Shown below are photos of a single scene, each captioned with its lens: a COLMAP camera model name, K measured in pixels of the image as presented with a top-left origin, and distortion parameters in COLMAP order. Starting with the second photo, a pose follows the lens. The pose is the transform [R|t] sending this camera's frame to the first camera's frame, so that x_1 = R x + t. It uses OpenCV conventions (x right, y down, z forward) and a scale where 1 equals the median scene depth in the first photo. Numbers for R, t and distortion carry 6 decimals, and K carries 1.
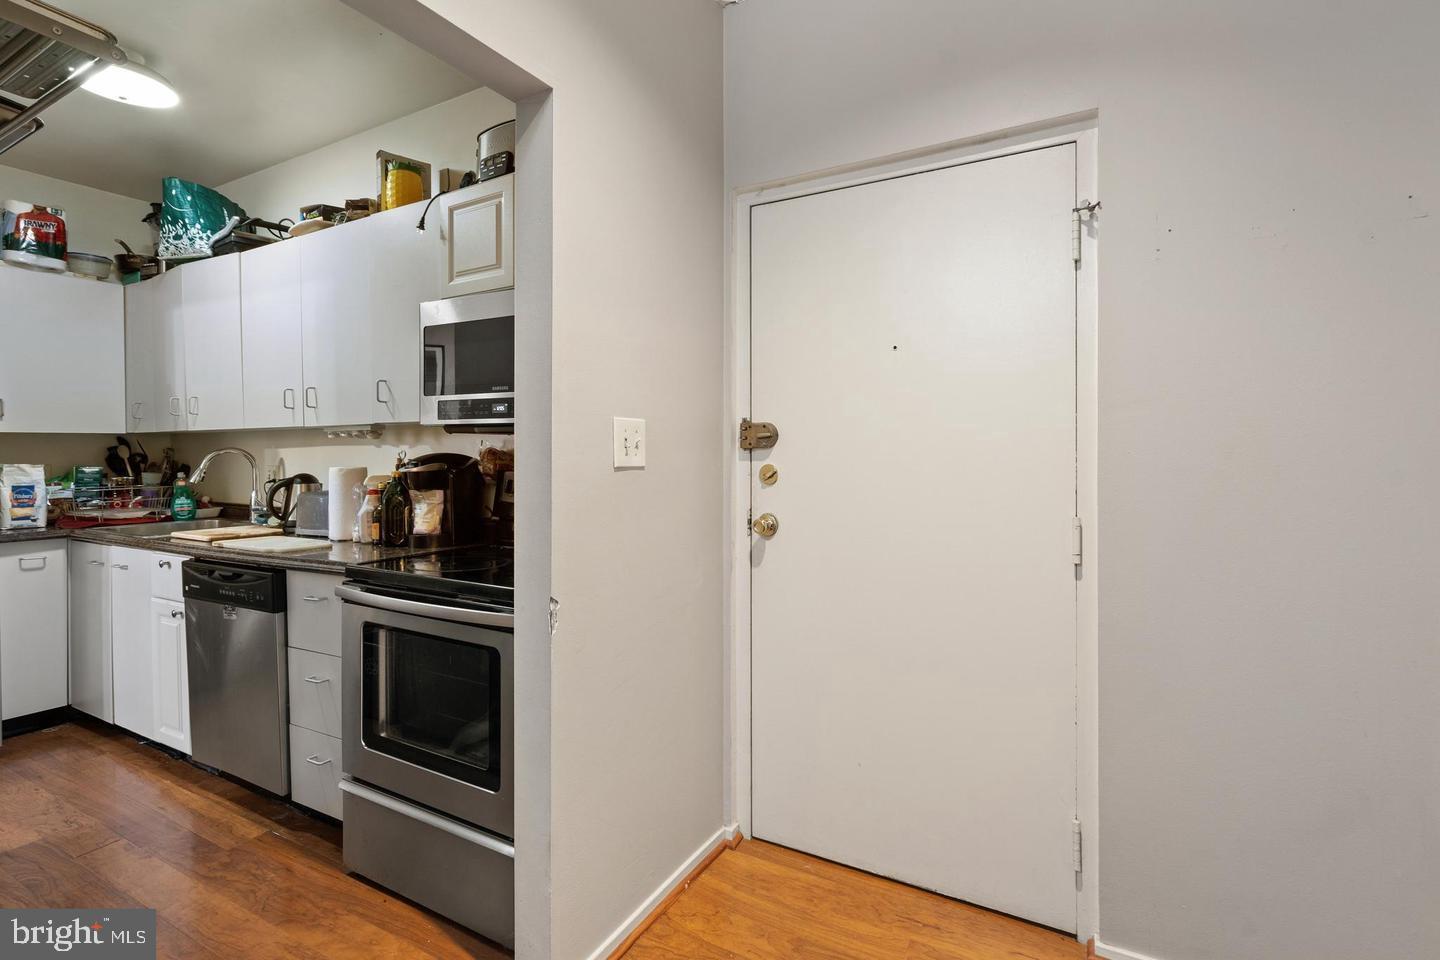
lens RADIAL K [[668.0, 0, 727.8], [0, 668.0, 452.7], [0, 0, 1]] dist [0.000273, 0.000531]
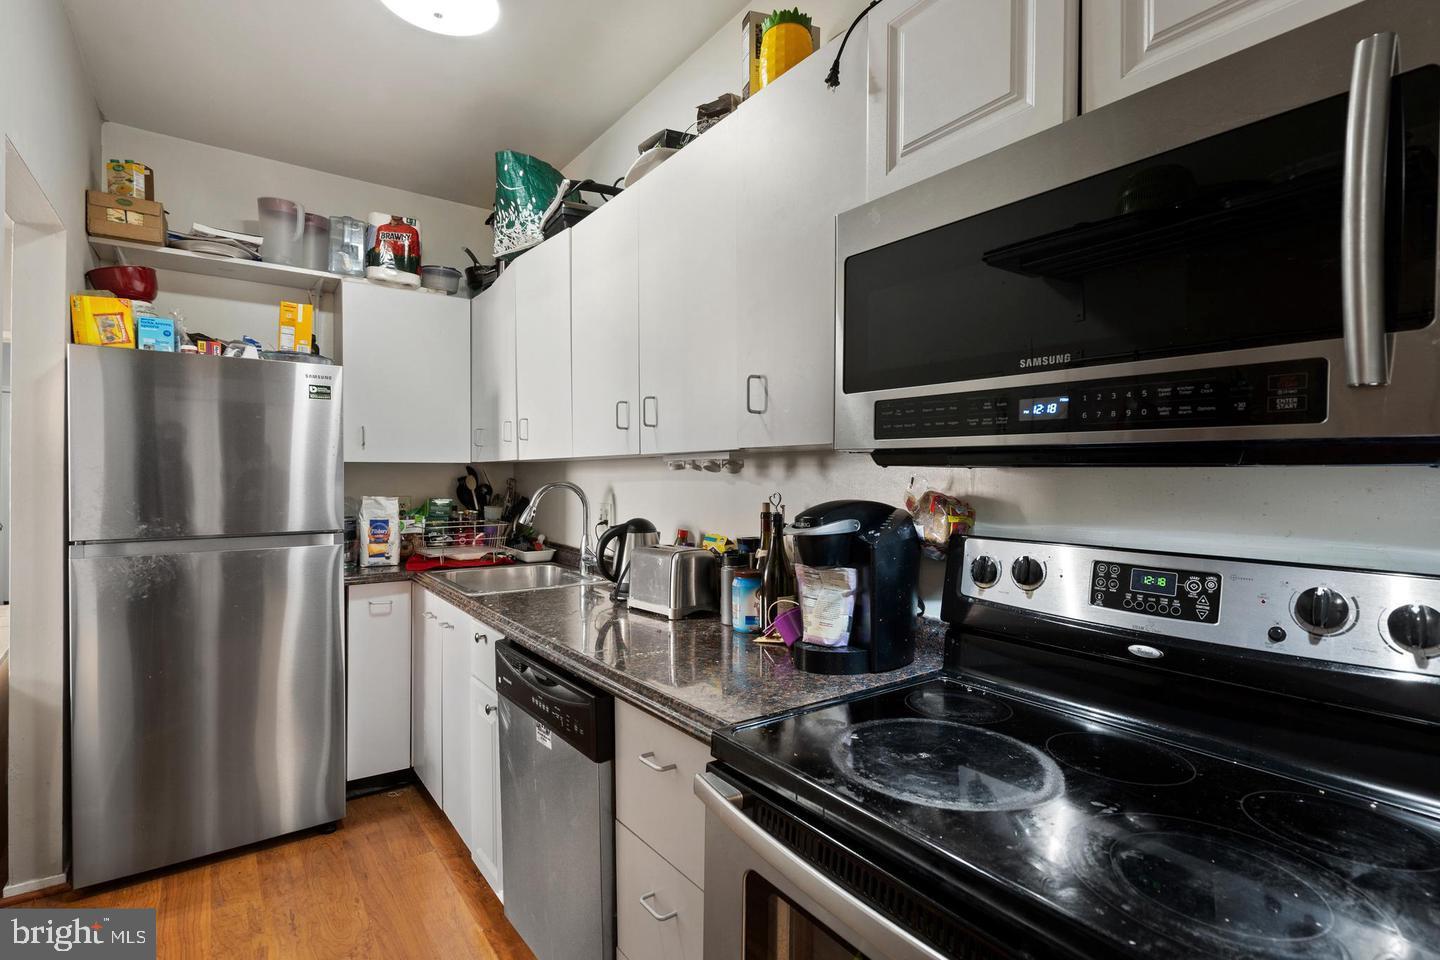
lens RADIAL K [[669.7, 0, 720.0], [0, 669.7, 480.0], [0, 0, 1]] dist [0.000291, 0.000155]
pose [[0.905176, 0.011308, -0.424887, -0.298092], [-0.010552, 0.999936, 0.004133, -0.018451], [0.424907, 0.000742, 0.905237, 0.459303]]
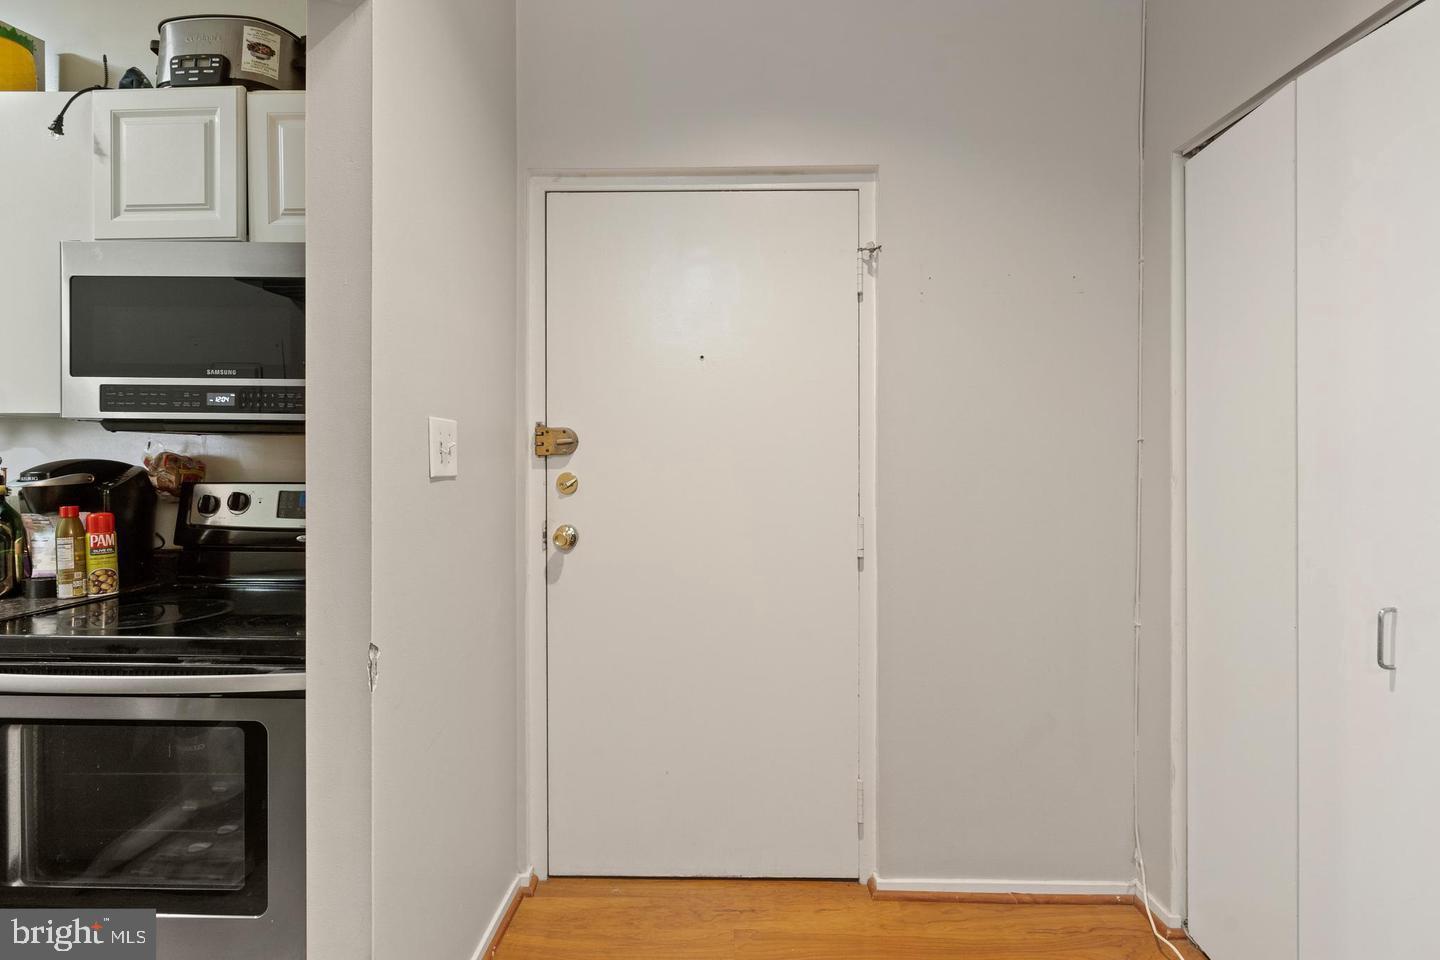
lens RADIAL K [[660.3, 0, 717.2], [0, 660.3, 463.1], [0, 0, 1]] dist [0.000172, -0.000625]
pose [[0.884887, 0.000519, 0.465806, -0.167927], [-0.002642, 0.999989, 0.003905, 0.000137], [-0.465798, -0.004686, 0.884879, 0.080080]]
